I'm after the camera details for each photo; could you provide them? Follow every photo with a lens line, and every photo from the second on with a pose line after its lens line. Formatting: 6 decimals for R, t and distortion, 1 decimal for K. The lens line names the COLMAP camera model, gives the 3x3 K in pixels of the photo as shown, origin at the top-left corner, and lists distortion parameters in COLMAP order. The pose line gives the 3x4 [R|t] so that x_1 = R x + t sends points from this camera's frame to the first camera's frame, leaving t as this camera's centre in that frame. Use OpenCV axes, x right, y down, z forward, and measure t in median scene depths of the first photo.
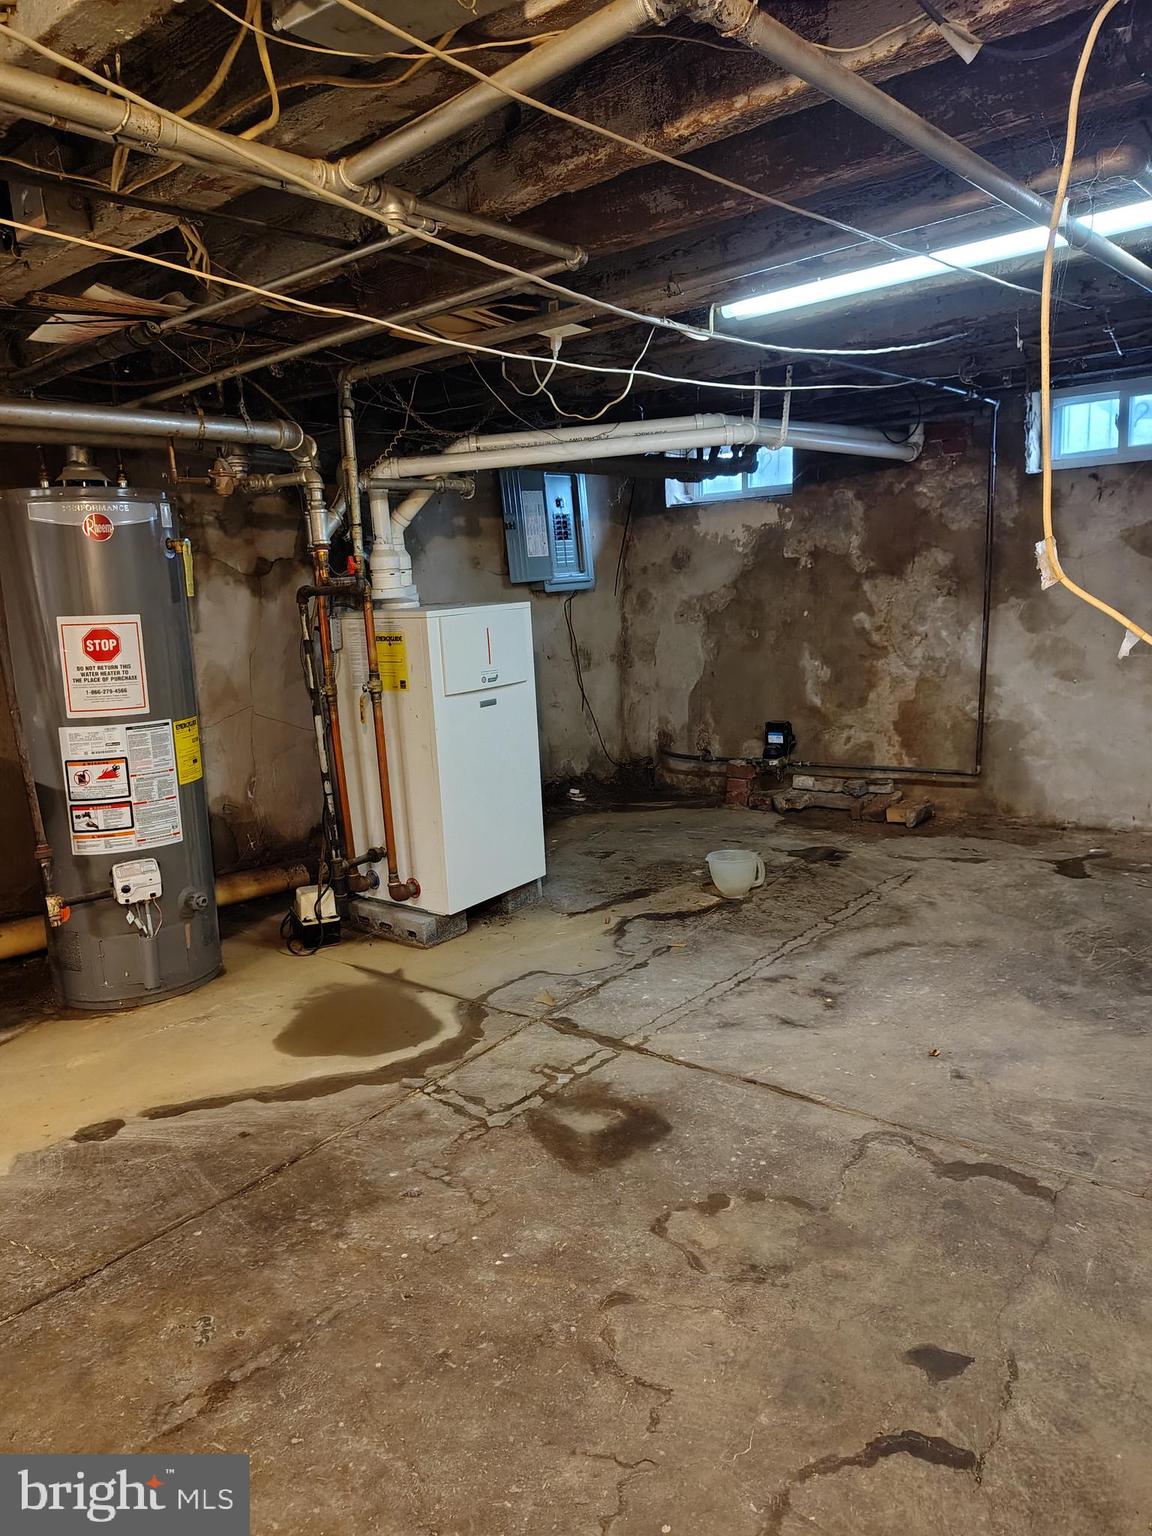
lens RADIAL K [[1065.6, 0, 580.6], [0, 1065.6, 753.6], [0, 0, 1]] dist [0.039831, -0.046745]
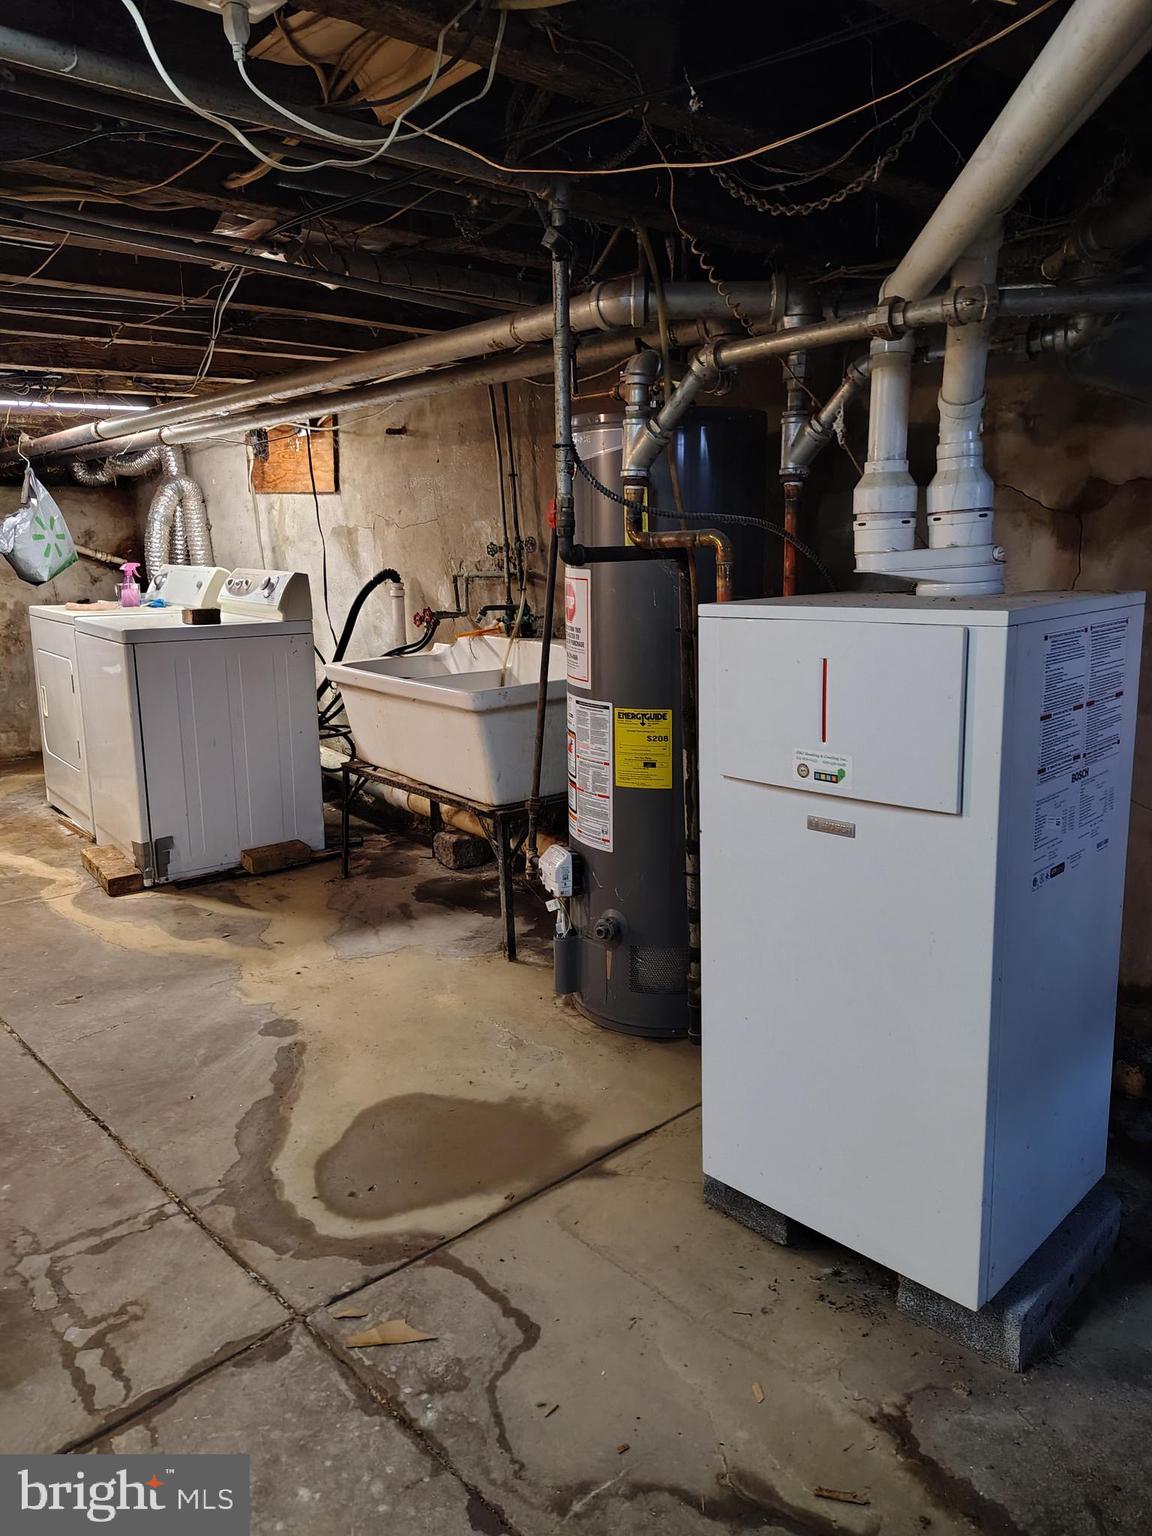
lens RADIAL K [[1065.6, 0, 590.7], [0, 1065.6, 757.5], [0, 0, 1]] dist [0.039831, -0.046745]
pose [[-0.148423, 0.245460, -0.957977, 0.372921], [-0.145576, 0.952730, 0.266670, -0.193793], [0.978150, 0.179038, -0.105675, 1.029836]]
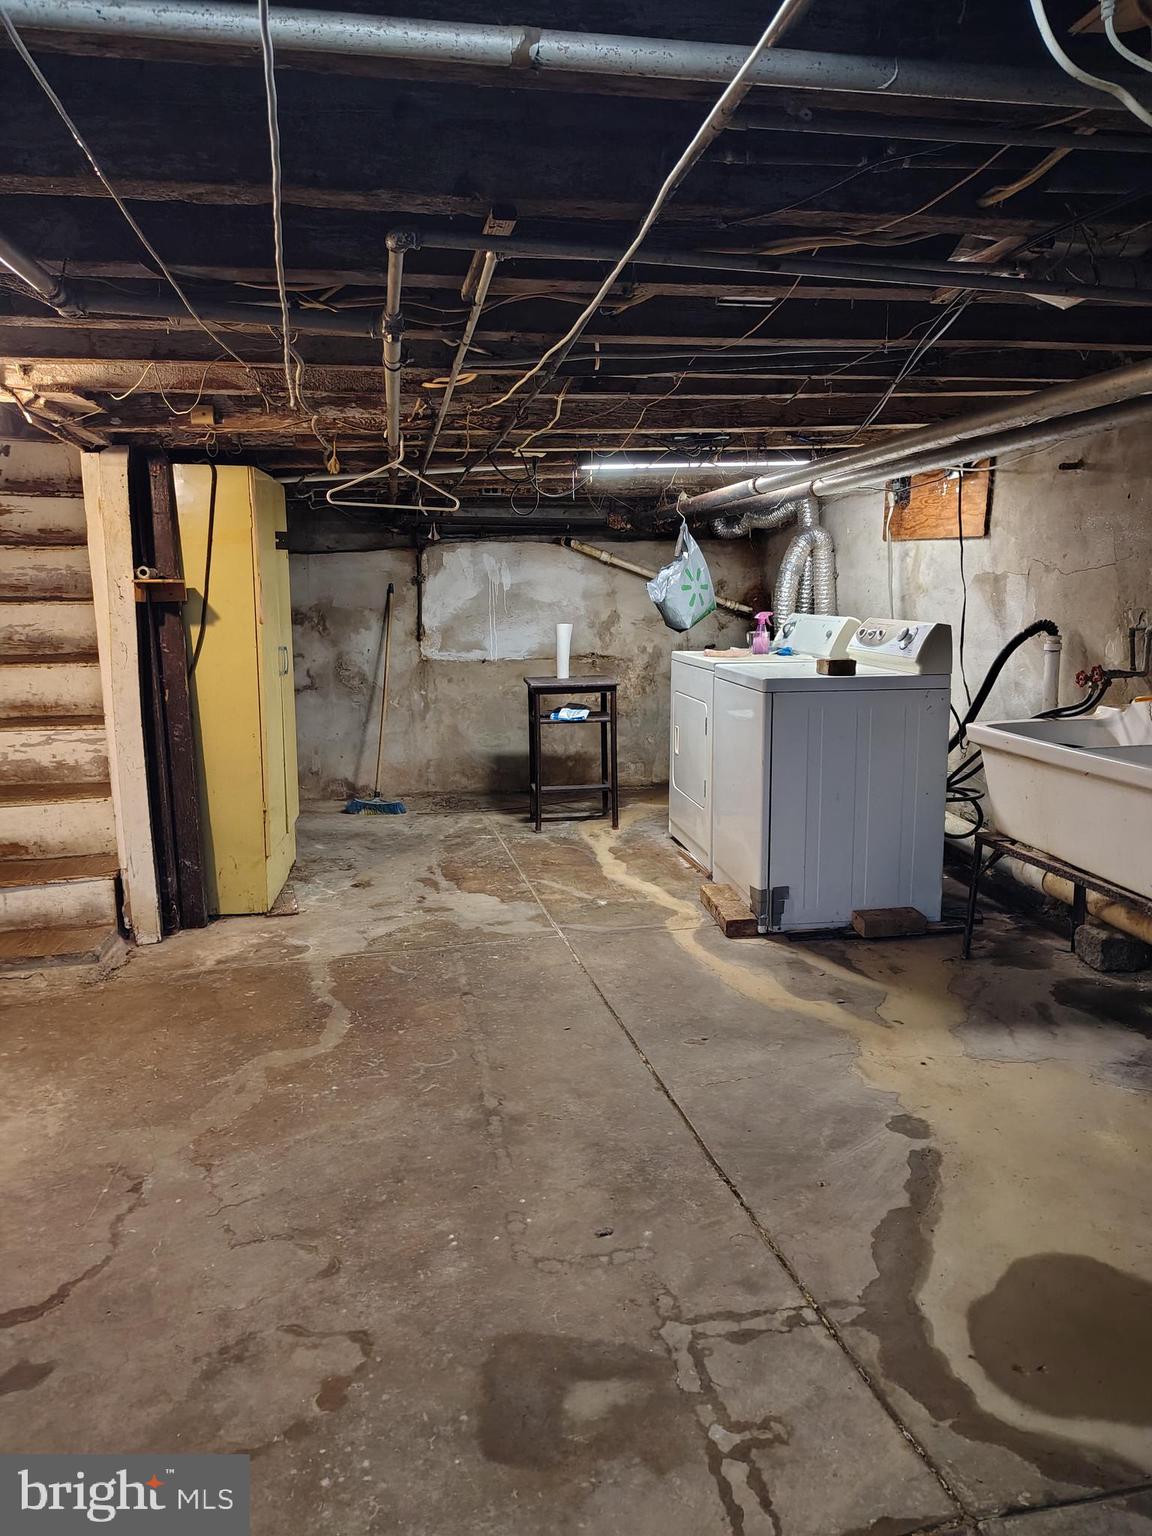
lens RADIAL K [[1065.6, 0, 574.4], [0, 1065.6, 766.3], [0, 0, 1]] dist [0.039831, -0.046745]
pose [[-0.633672, 0.180809, -0.752176, 0.337060], [-0.082465, 0.950975, 0.298069, -0.183996], [0.769194, 0.250907, -0.587696, 0.943073]]
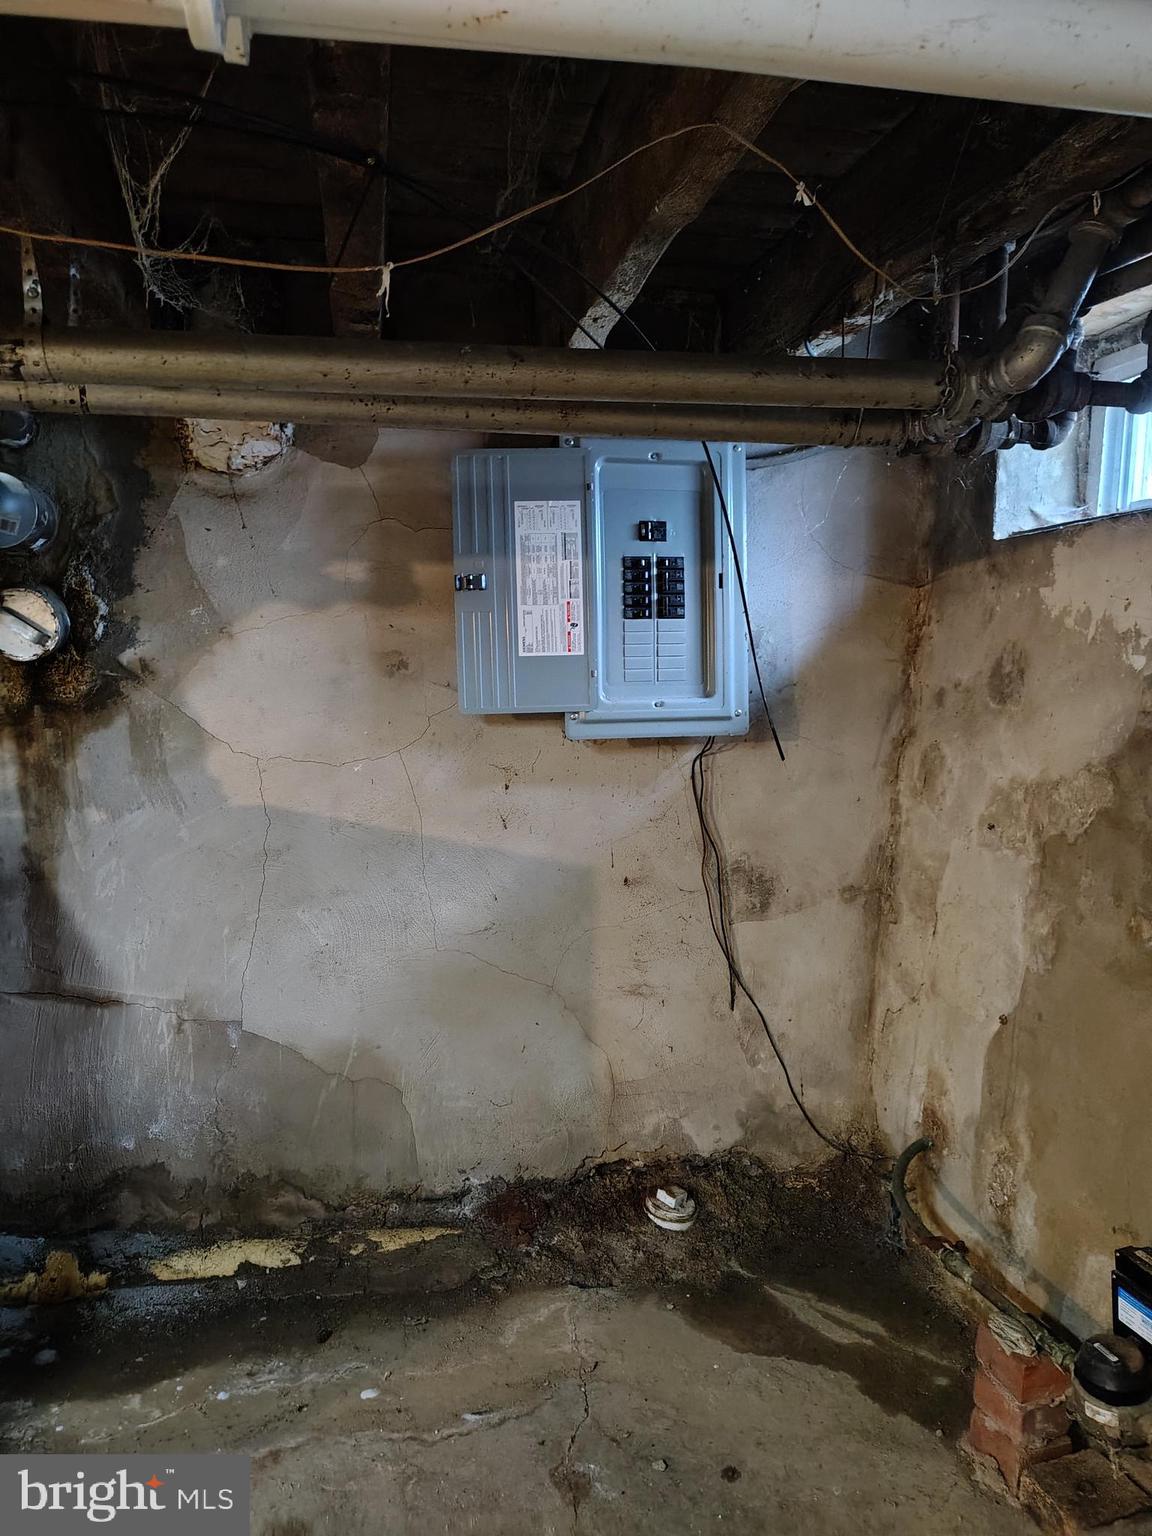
lens RADIAL K [[1065.6, 0, 577.6], [0, 1065.6, 755.0], [0, 0, 1]] dist [0.039831, -0.046745]
pose [[0.770706, 0.109975, -0.627628, 0.249764], [-0.144237, 0.989536, -0.003728, -0.153879], [0.620651, 0.093400, 0.778504, 0.719907]]
